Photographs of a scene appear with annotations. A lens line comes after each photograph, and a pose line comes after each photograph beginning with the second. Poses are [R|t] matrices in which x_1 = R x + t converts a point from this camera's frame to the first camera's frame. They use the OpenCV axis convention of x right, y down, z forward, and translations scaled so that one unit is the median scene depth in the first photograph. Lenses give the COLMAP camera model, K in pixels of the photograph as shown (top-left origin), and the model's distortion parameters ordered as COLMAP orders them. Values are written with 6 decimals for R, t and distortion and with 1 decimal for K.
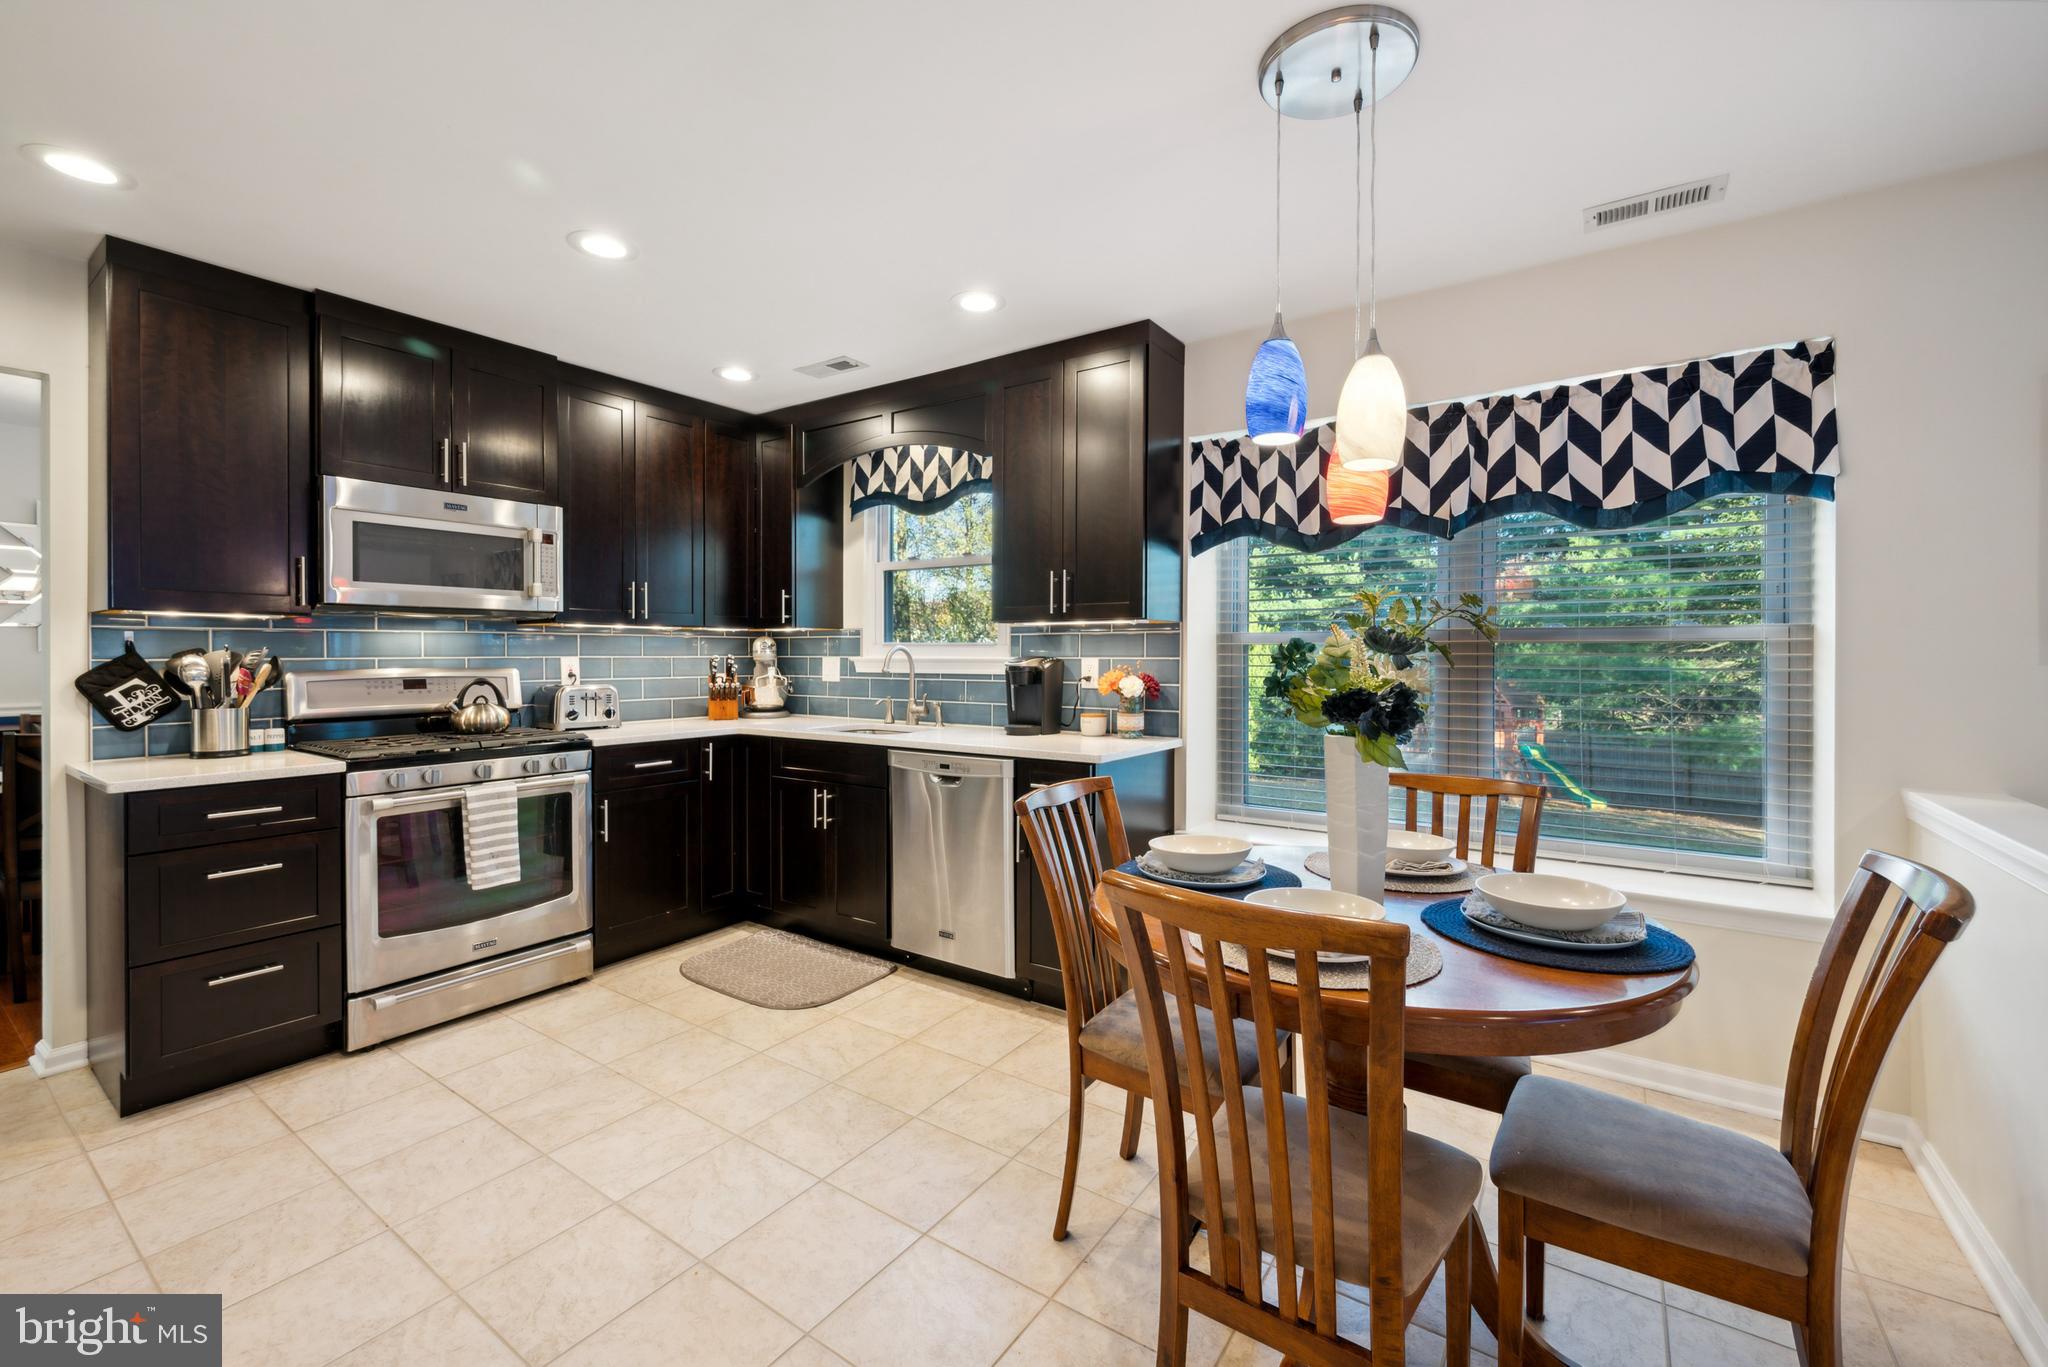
lens RADIAL K [[827.0, 0, 1018.2], [0, 827.0, 661.3], [0, 0, 1]] dist [-0.000178, -0.000063]
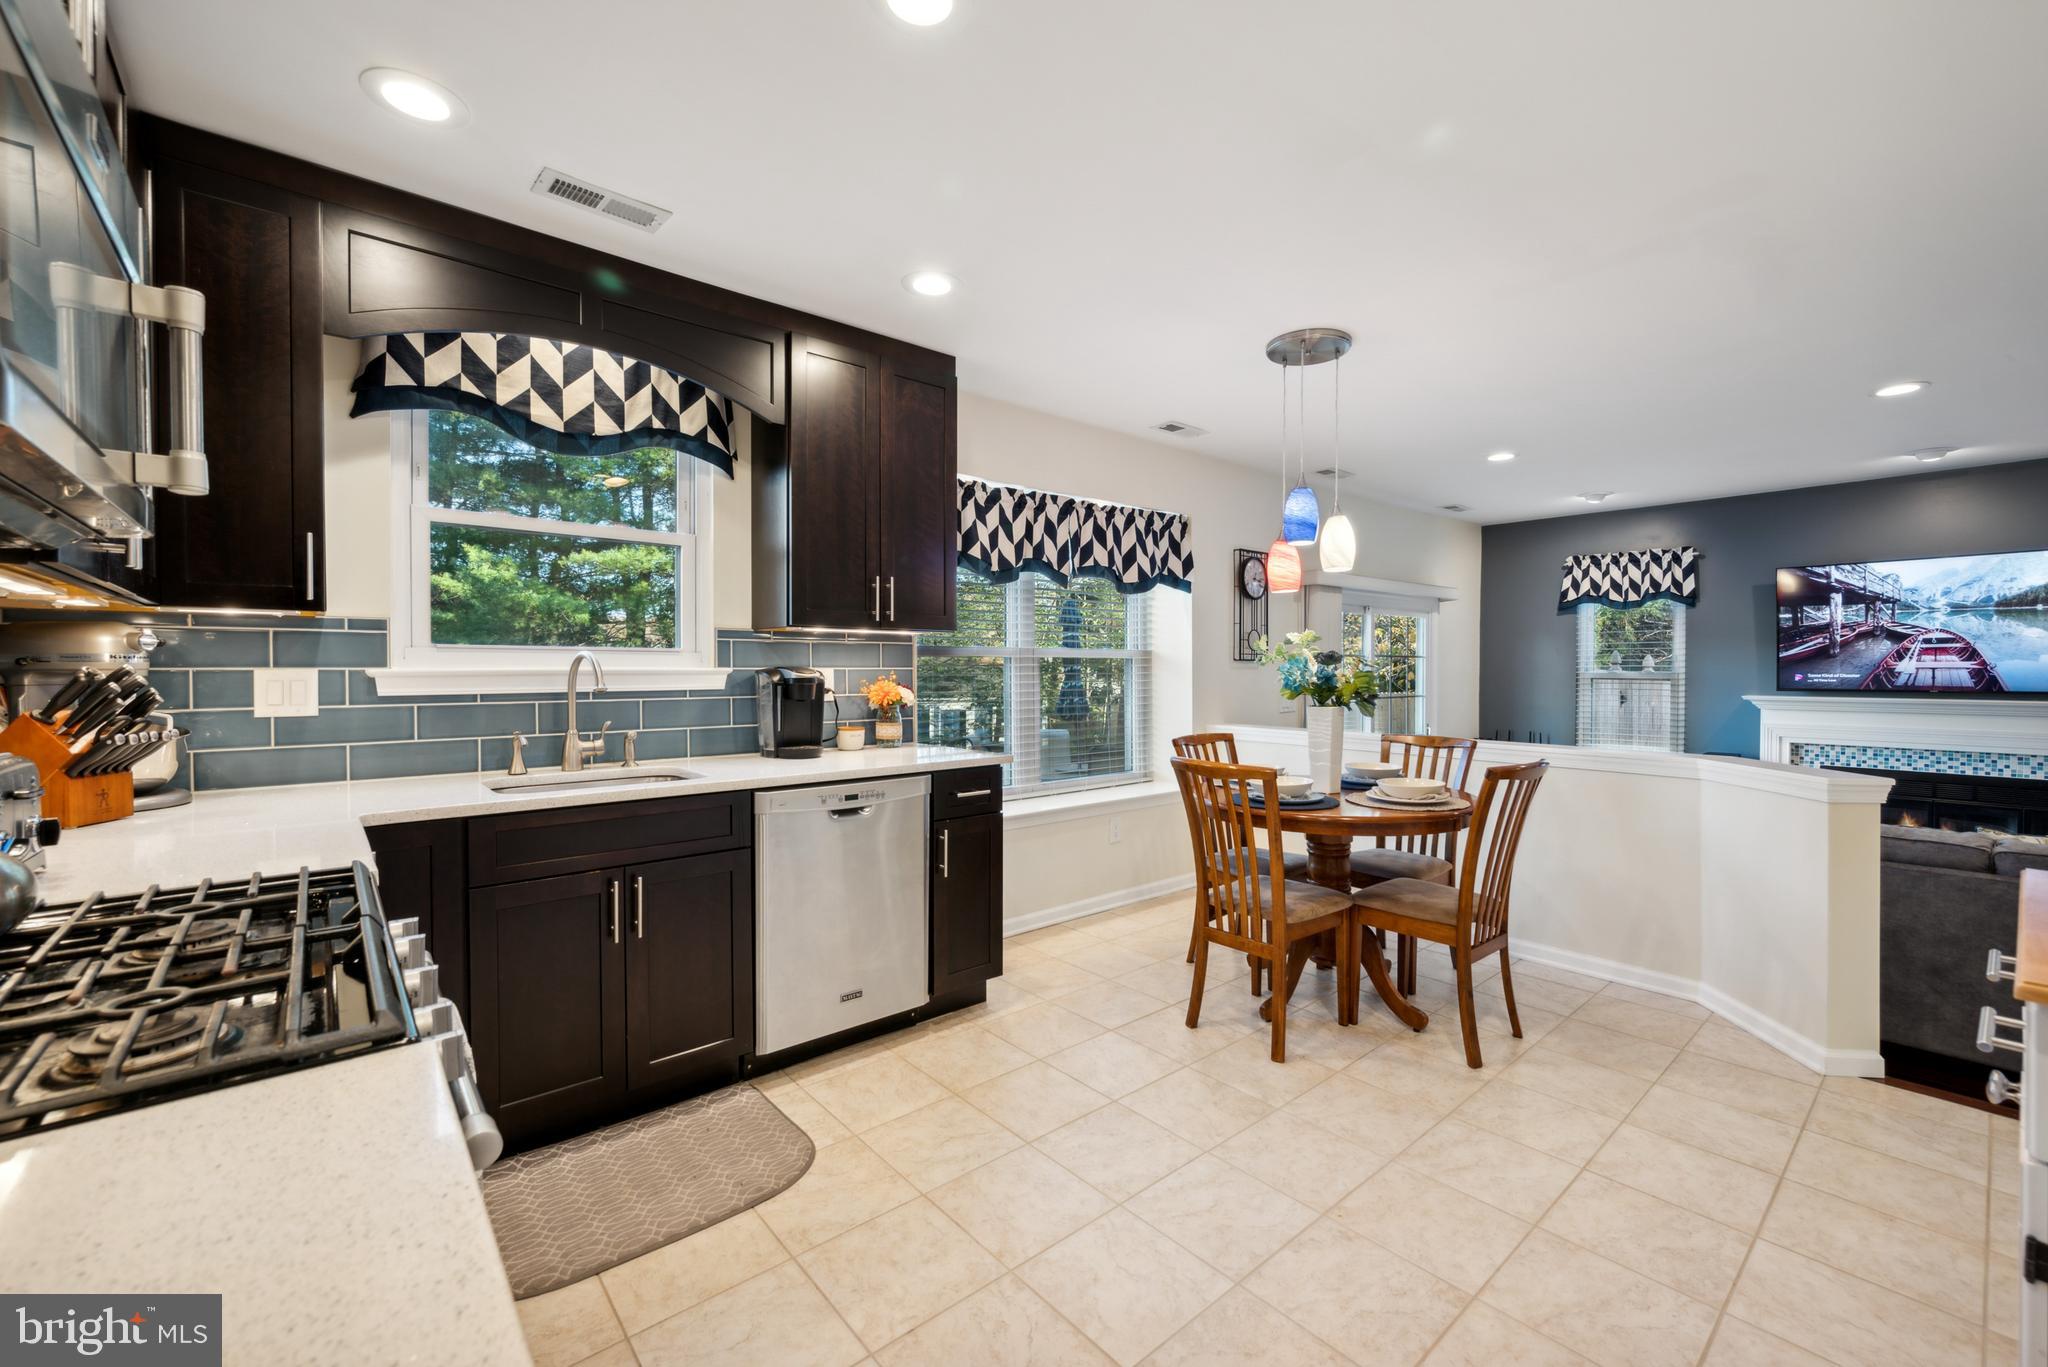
lens RADIAL K [[835.8, 0, 1024.0], [0, 835.8, 683.5], [0, 0, 1]] dist [0.008438, 0.000365]
pose [[0.261260, -0.019613, 0.965069, -0.839163], [0.007185, 0.999805, 0.018374, -0.003293], [-0.965242, 0.002134, 0.261350, 0.589126]]
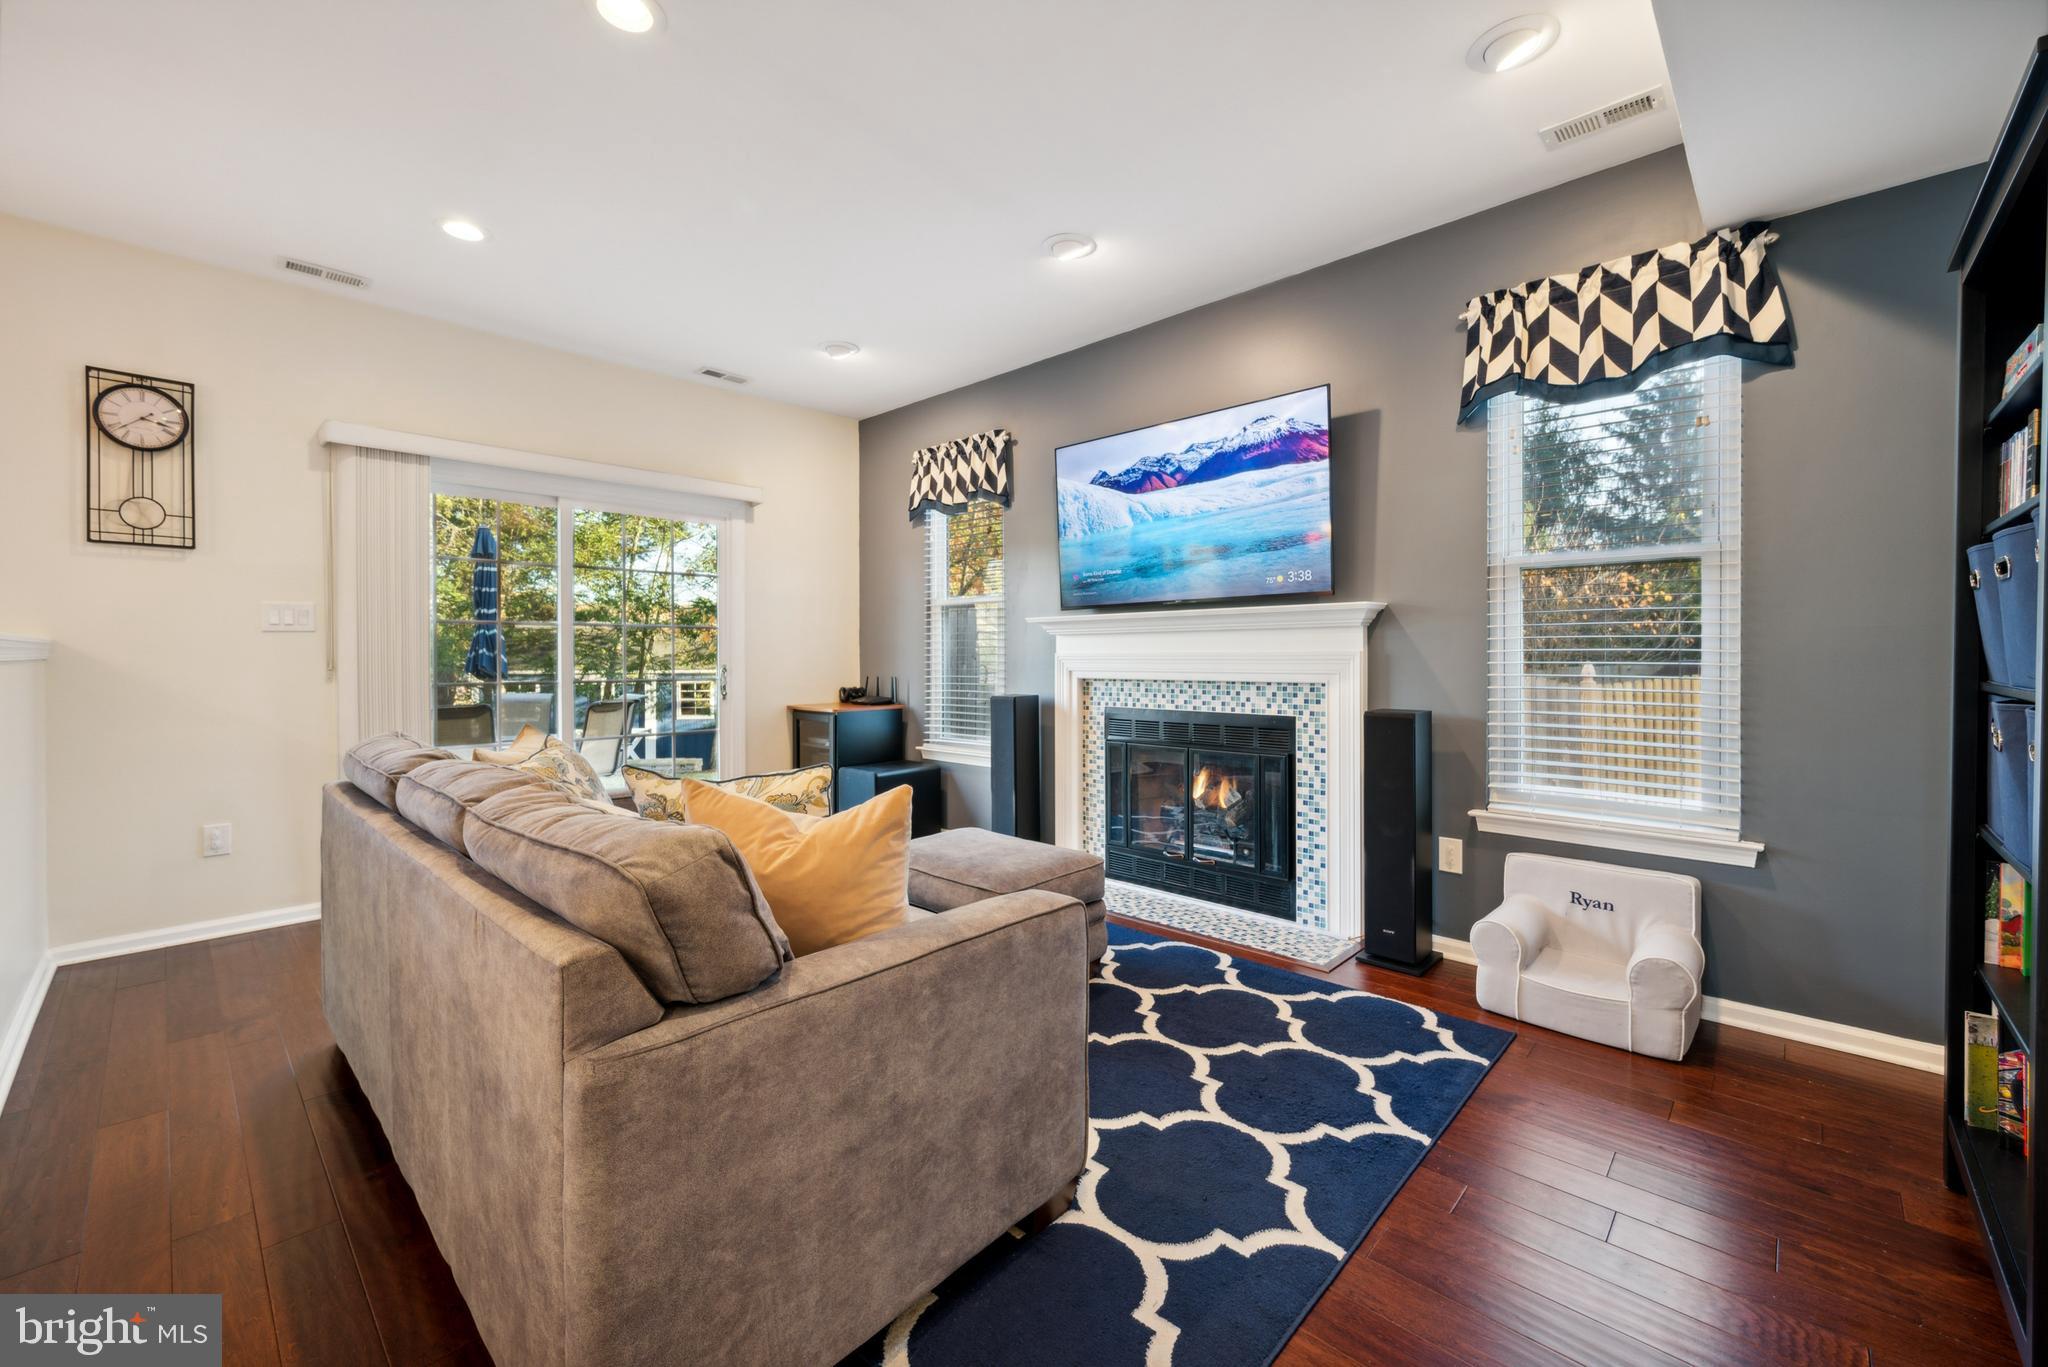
lens RADIAL K [[827.0, 0, 1018.2], [0, 827.0, 661.3], [0, 0, 1]] dist [-0.000178, -0.000063]
pose [[0.160444, -0.008361, 0.987010, -0.018217], [0.008291, 0.999940, 0.007122, 0.130697], [-0.987010, 0.007041, 0.160503, -0.641207]]
